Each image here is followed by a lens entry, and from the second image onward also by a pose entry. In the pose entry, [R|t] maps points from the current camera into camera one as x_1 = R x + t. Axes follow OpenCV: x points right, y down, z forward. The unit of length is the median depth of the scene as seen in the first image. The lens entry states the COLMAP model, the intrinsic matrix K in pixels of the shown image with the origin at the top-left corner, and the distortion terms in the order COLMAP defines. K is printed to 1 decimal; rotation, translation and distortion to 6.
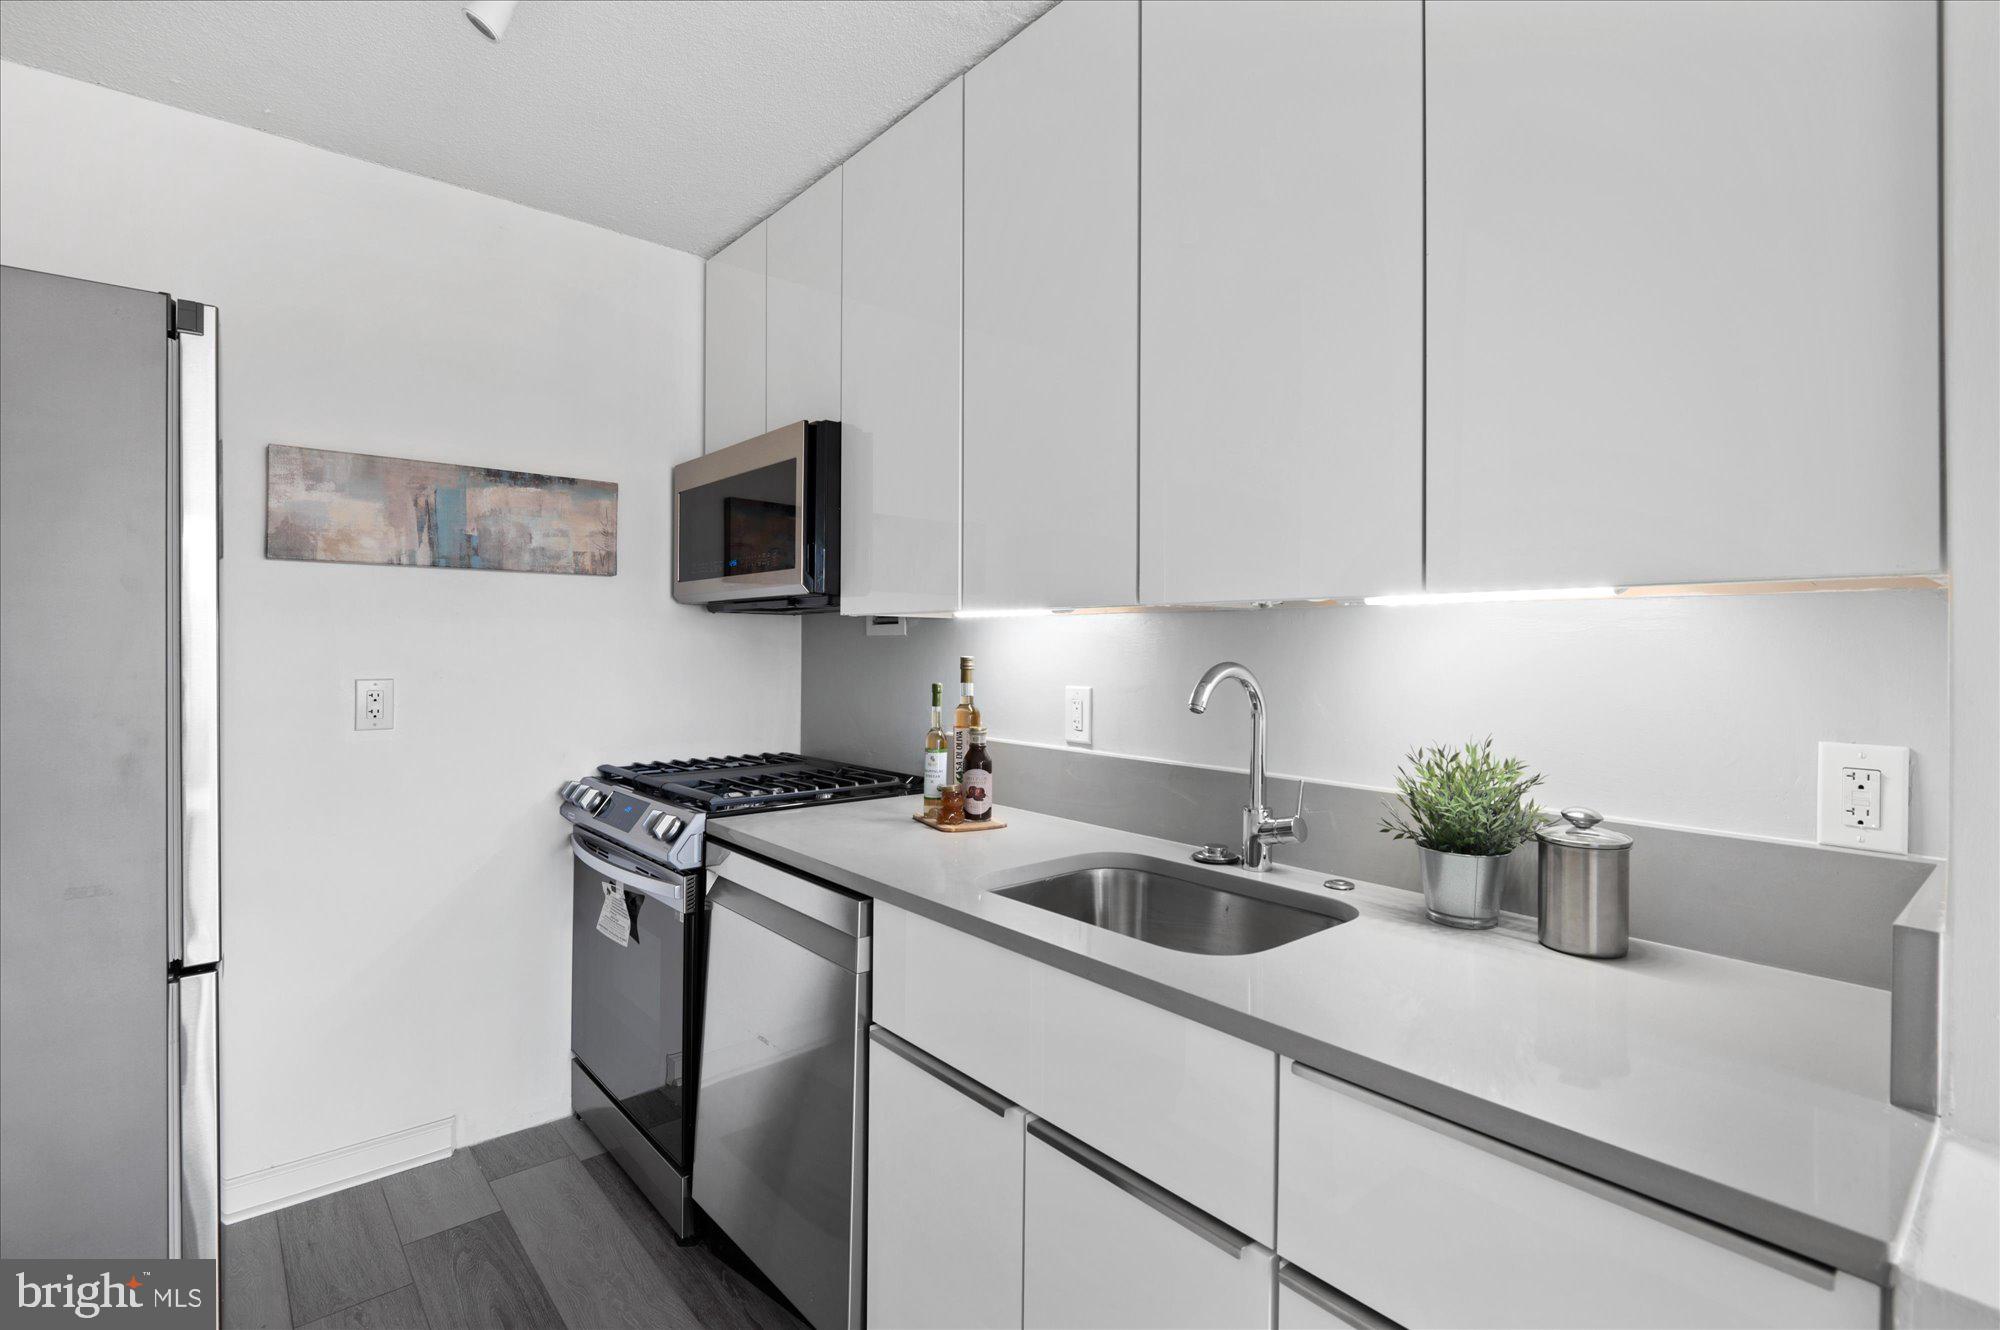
lens RADIAL K [[940.9, 0, 993.3], [0, 940.9, 657.5], [0, 0, 1]] dist [0.013271, -0.011181]
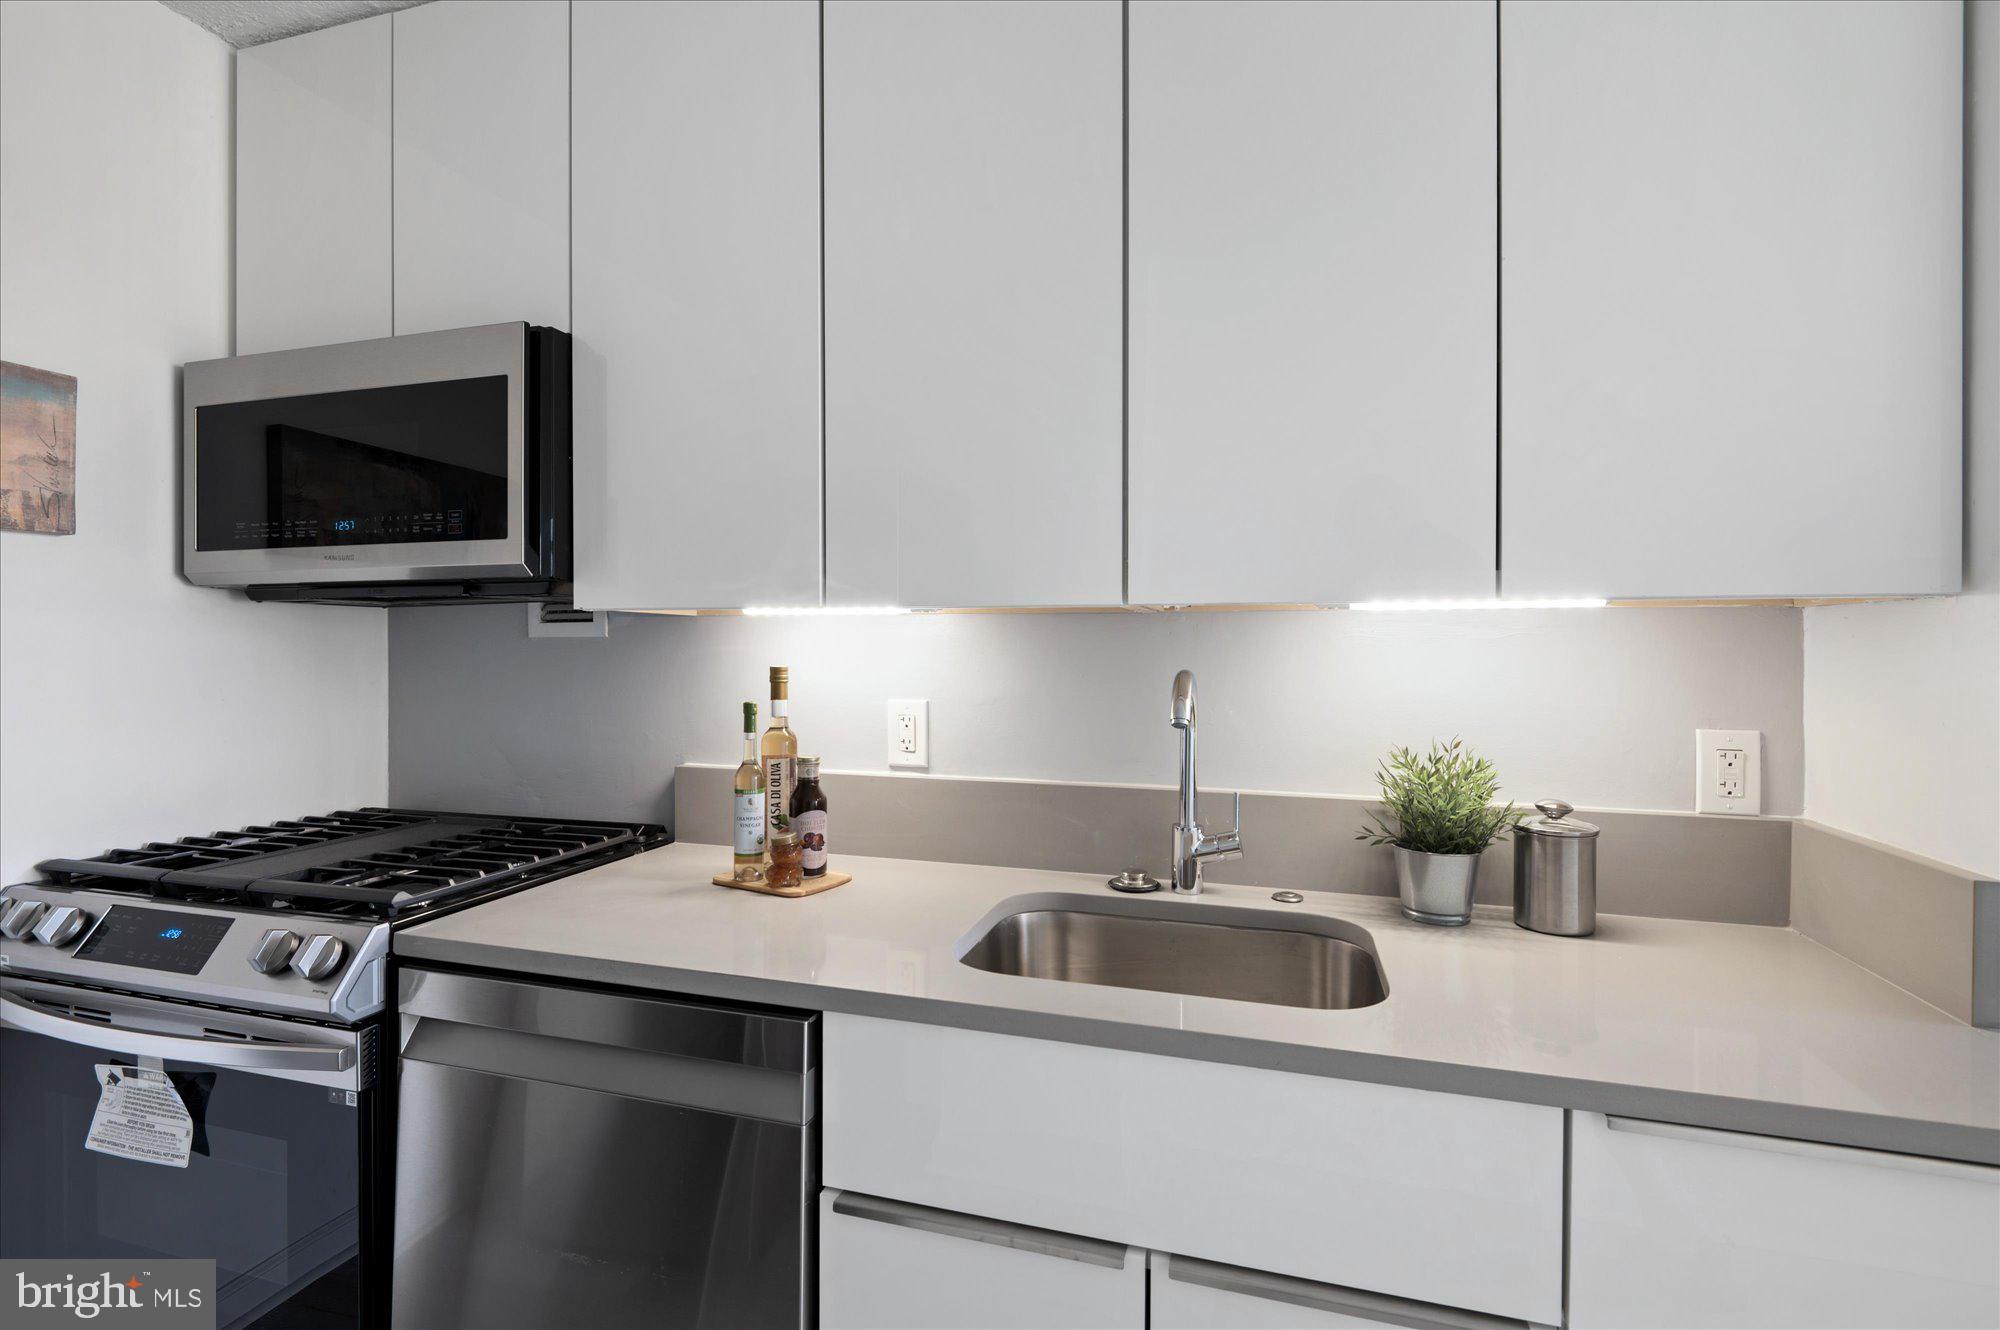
lens RADIAL K [[940.9, 0, 996.5], [0, 940.9, 663.2], [0, 0, 1]] dist [0.013271, -0.011181]
pose [[0.842833, -0.012792, 0.538023, -0.302969], [0.009682, 0.999916, 0.008607, -0.008506], [-0.538087, -0.002046, 0.842887, 0.256430]]
